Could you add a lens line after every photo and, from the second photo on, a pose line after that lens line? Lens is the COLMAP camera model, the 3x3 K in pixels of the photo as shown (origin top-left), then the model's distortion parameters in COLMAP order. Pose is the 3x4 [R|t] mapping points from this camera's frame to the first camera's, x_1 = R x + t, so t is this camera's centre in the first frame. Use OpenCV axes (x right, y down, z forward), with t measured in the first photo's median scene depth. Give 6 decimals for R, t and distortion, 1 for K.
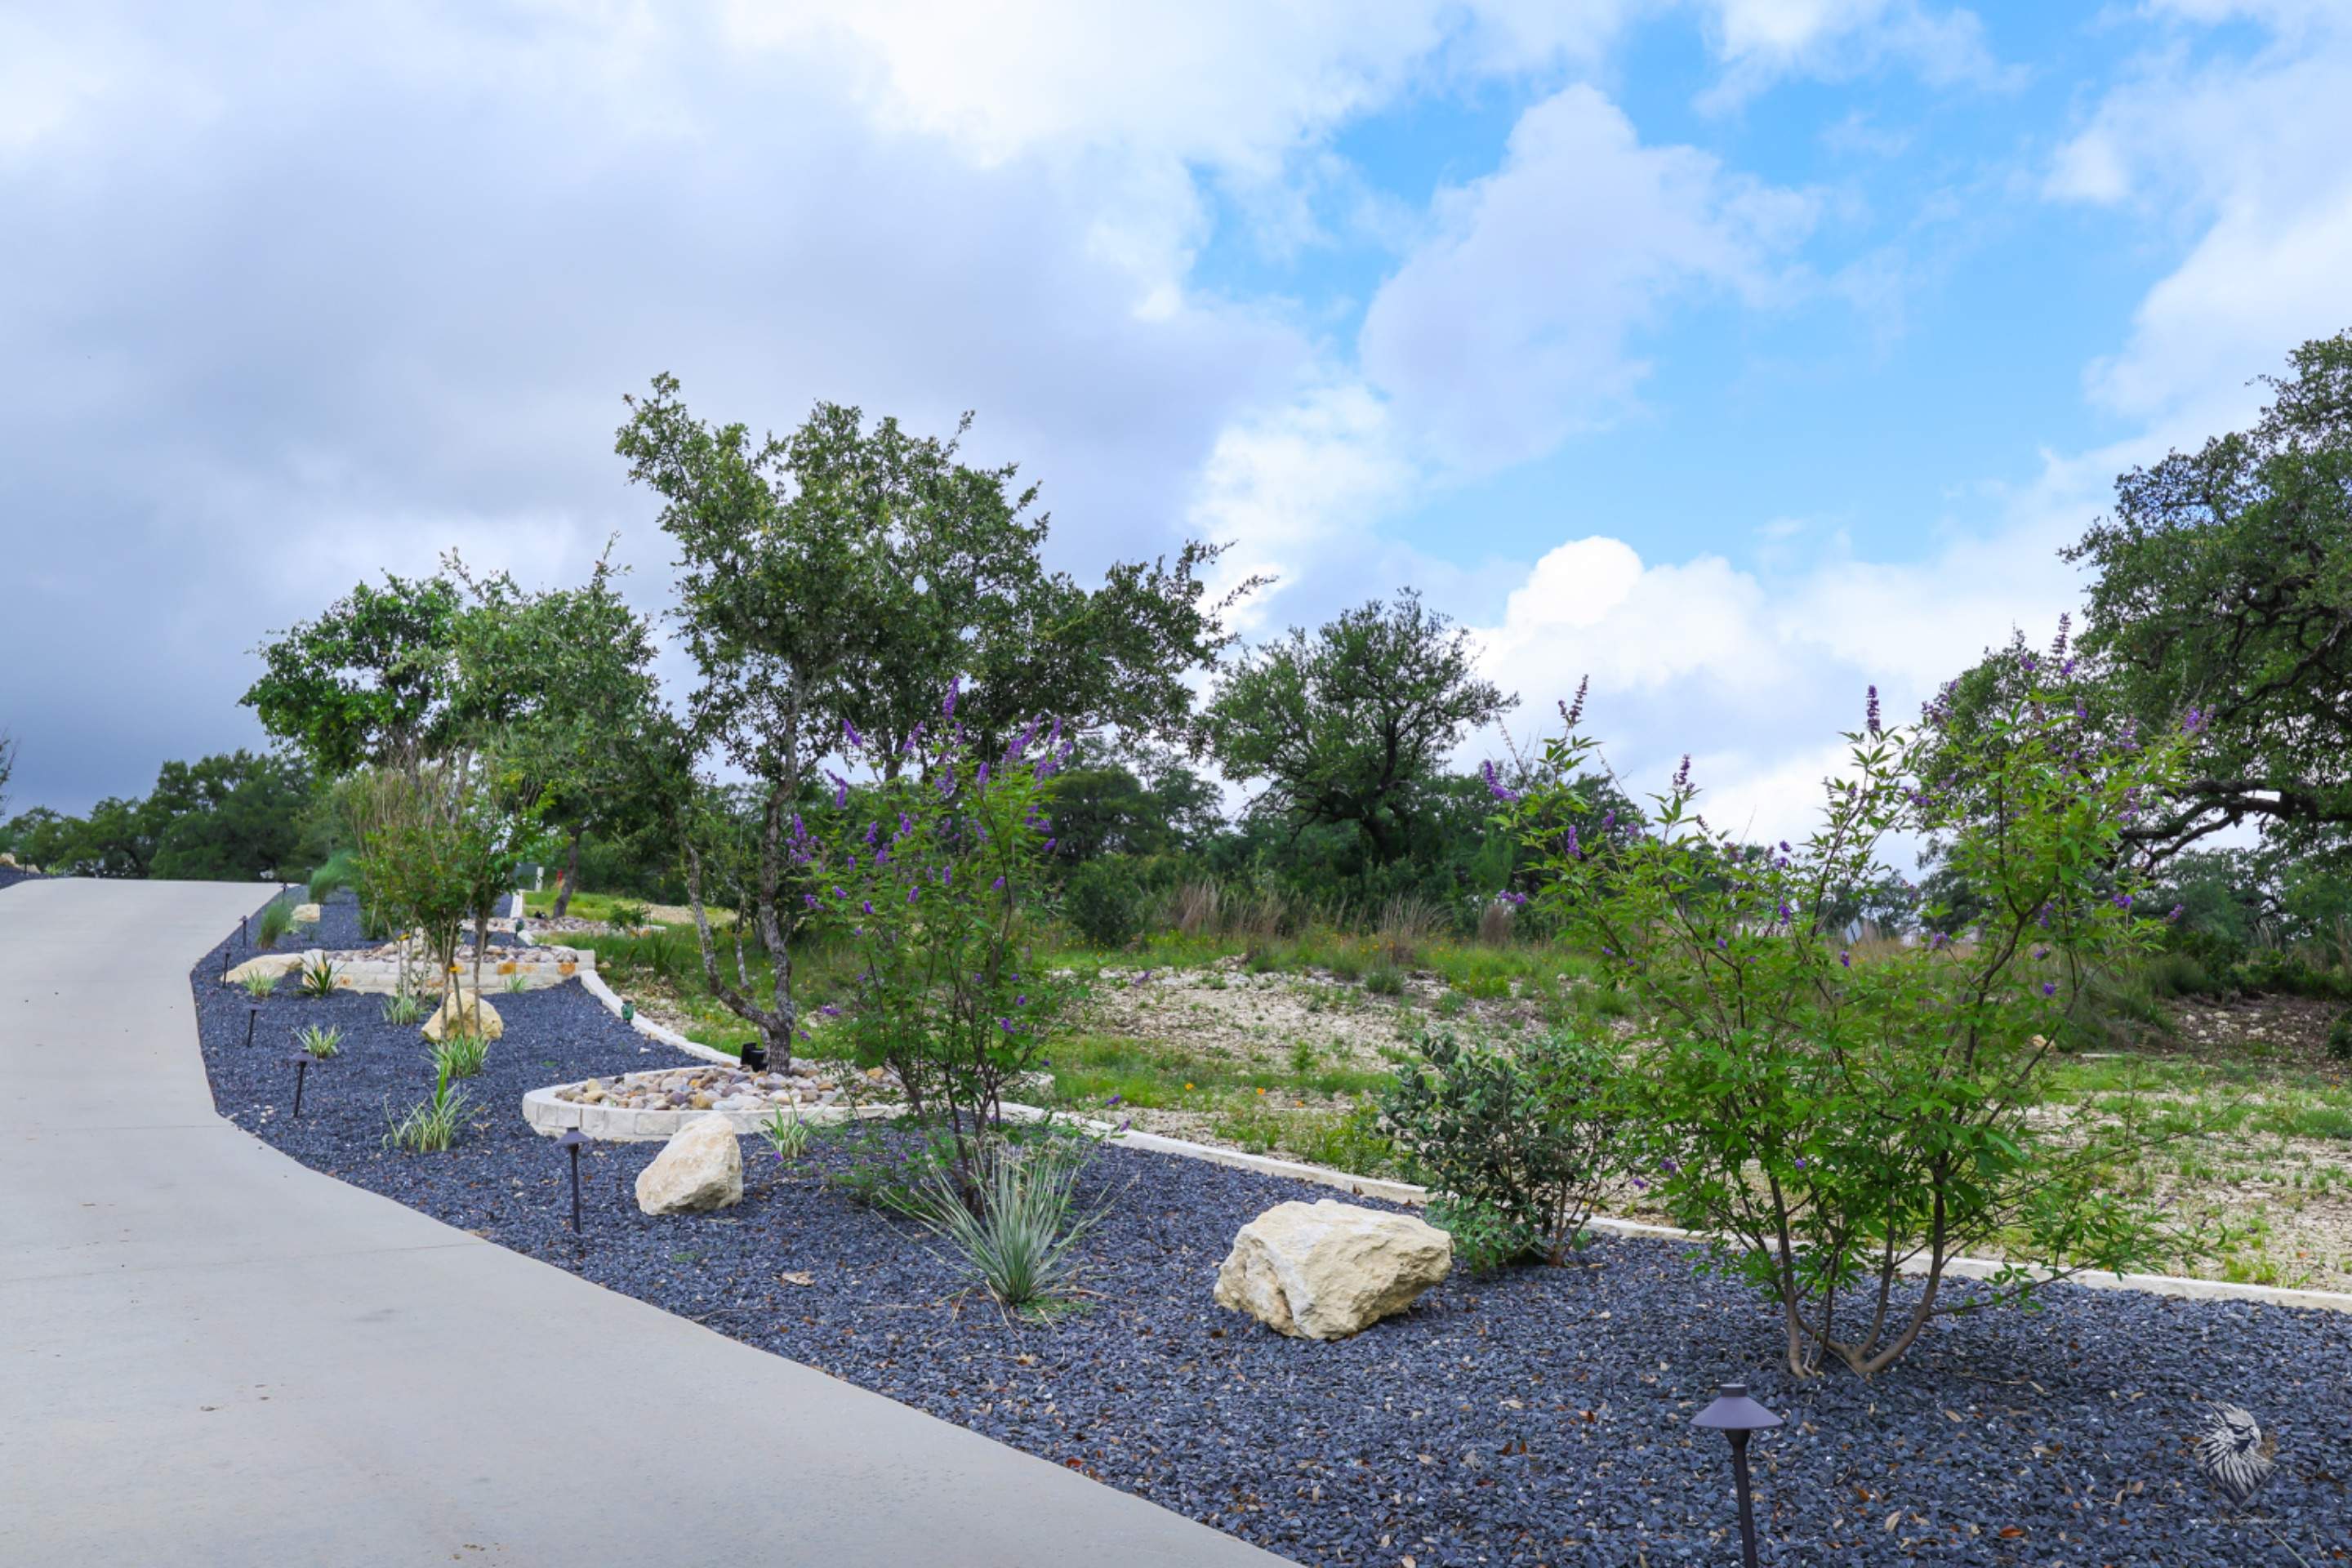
lens RADIAL K [[1980.9, 0, 1176.0], [0, 1980.9, 784.0], [0, 0, 1]] dist [-0.014517, -0.007022]
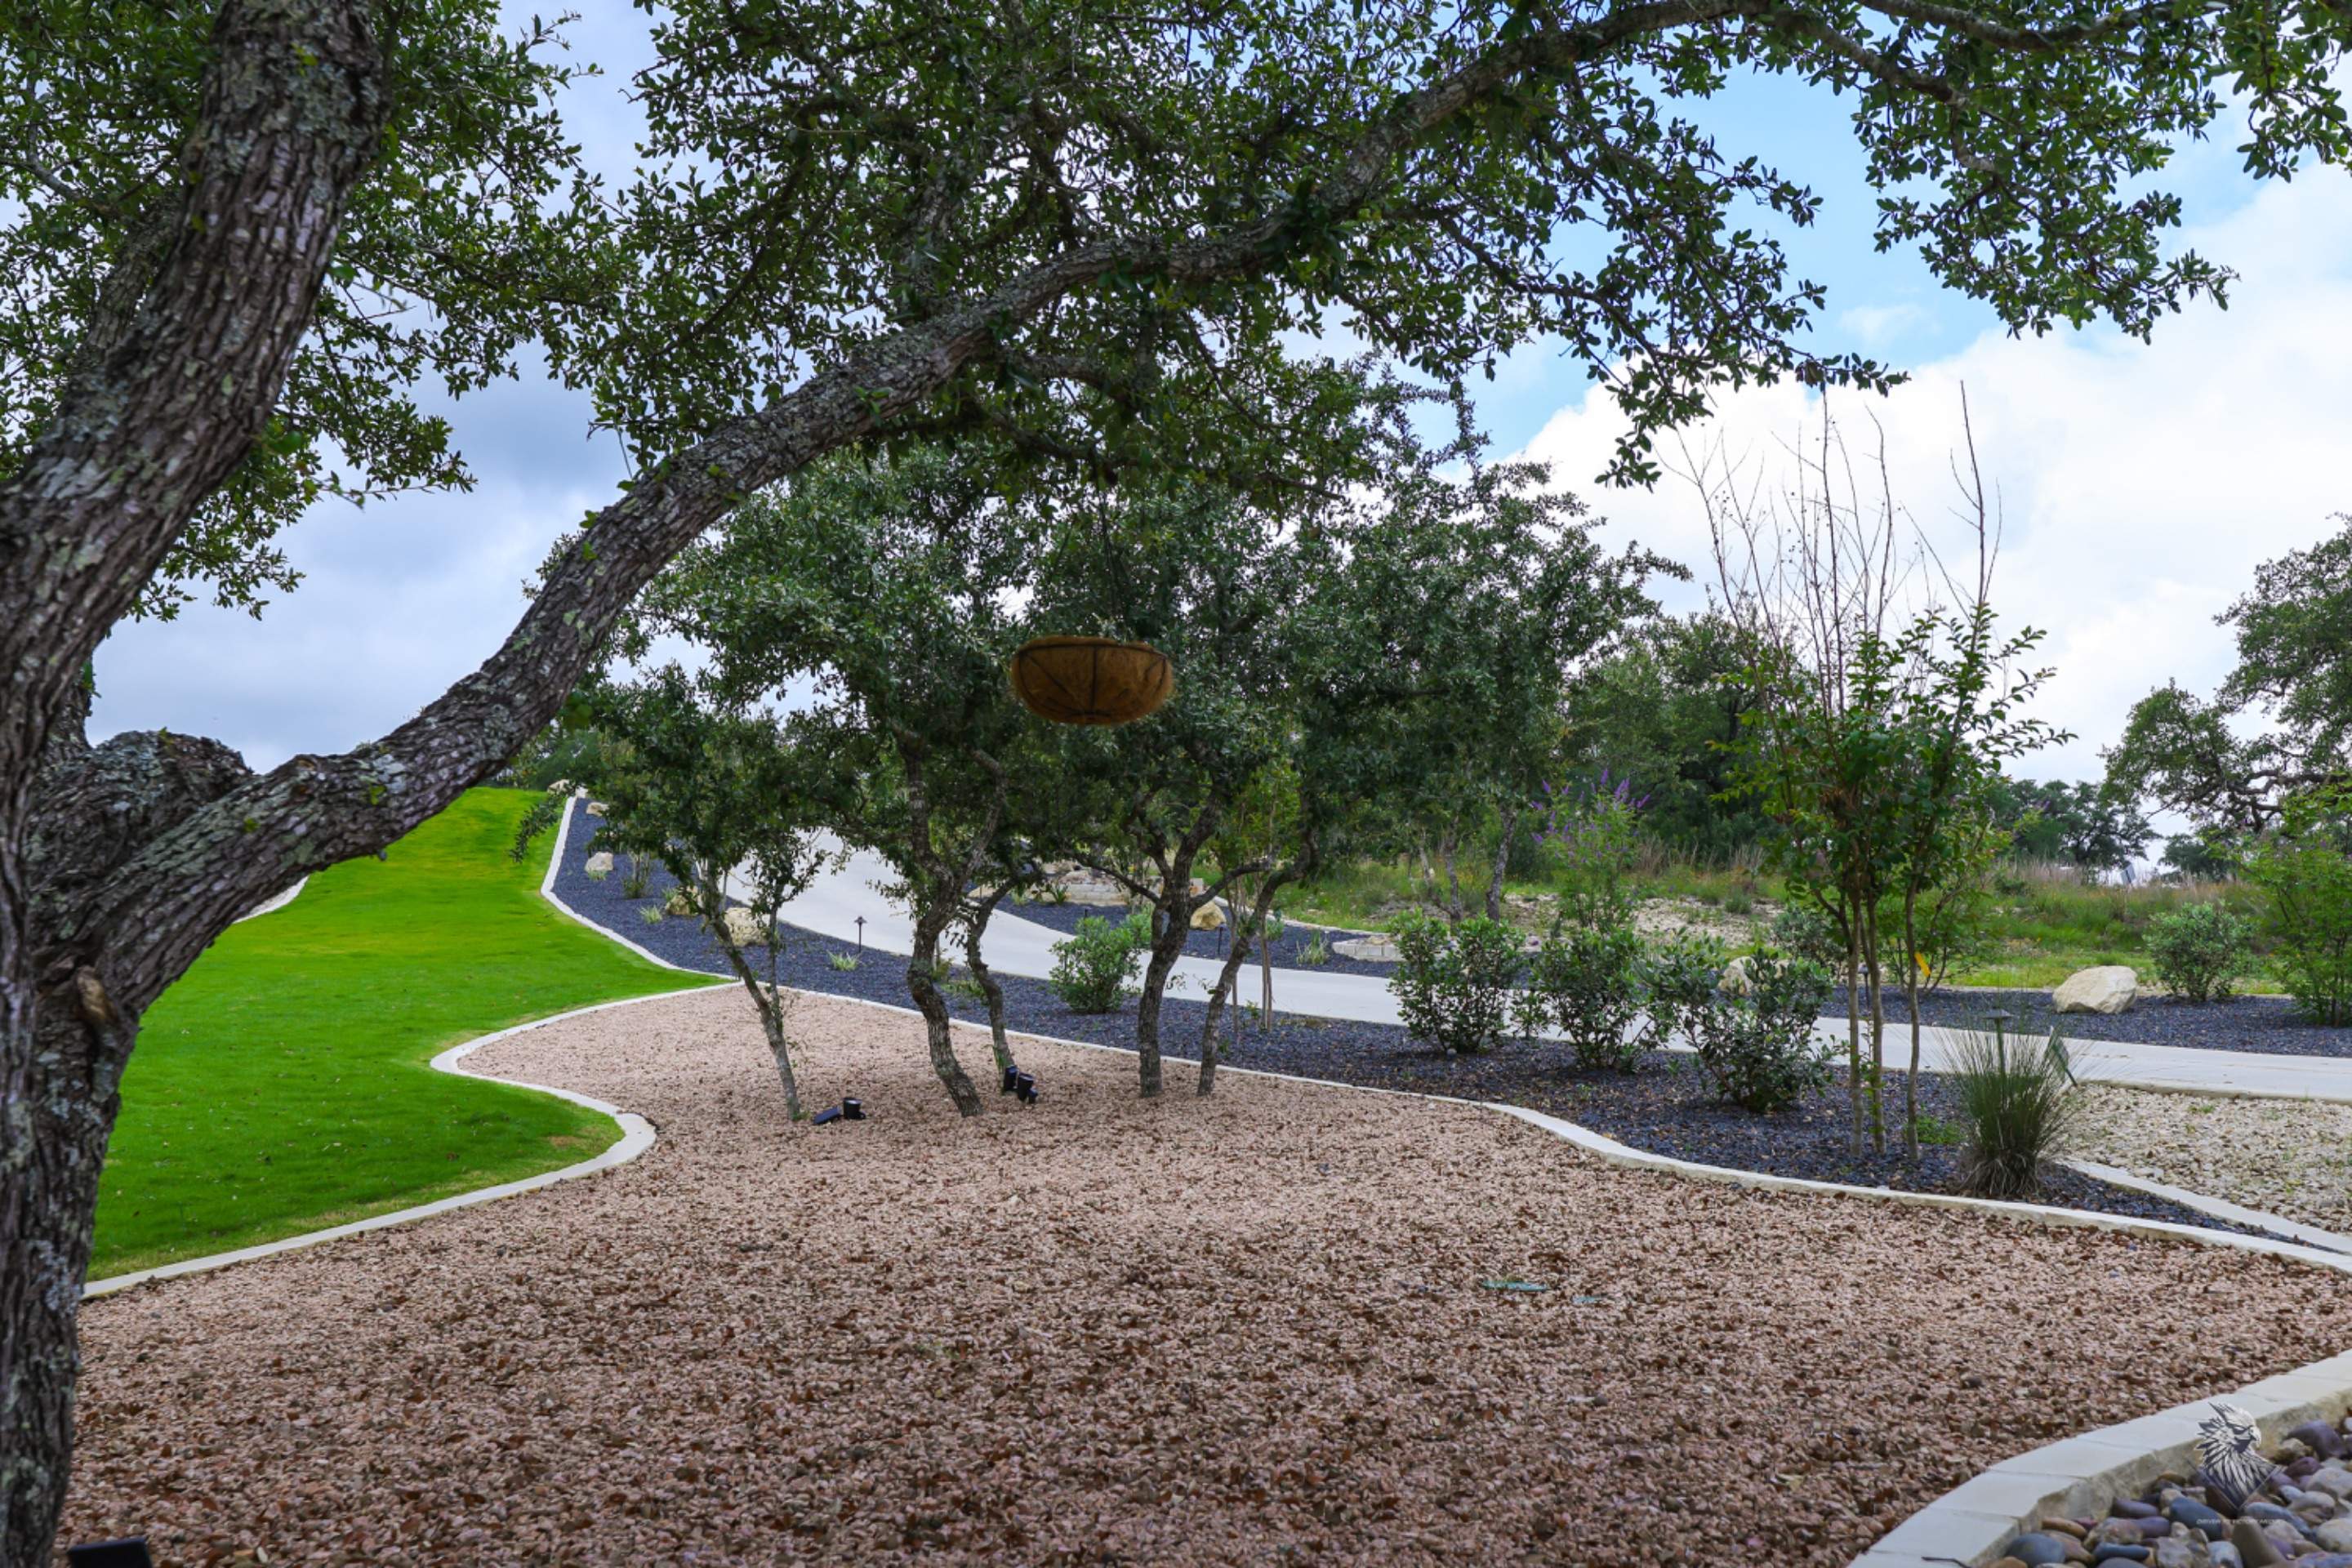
lens RADIAL K [[1980.9, 0, 1176.0], [0, 1980.9, 784.0], [0, 0, 1]] dist [-0.014517, -0.007022]
pose [[0.987752, 0.000919, -0.156031, -0.087088], [0.003936, 0.999518, 0.030798, -0.040155], [0.155984, -0.031035, 0.987272, -0.566146]]
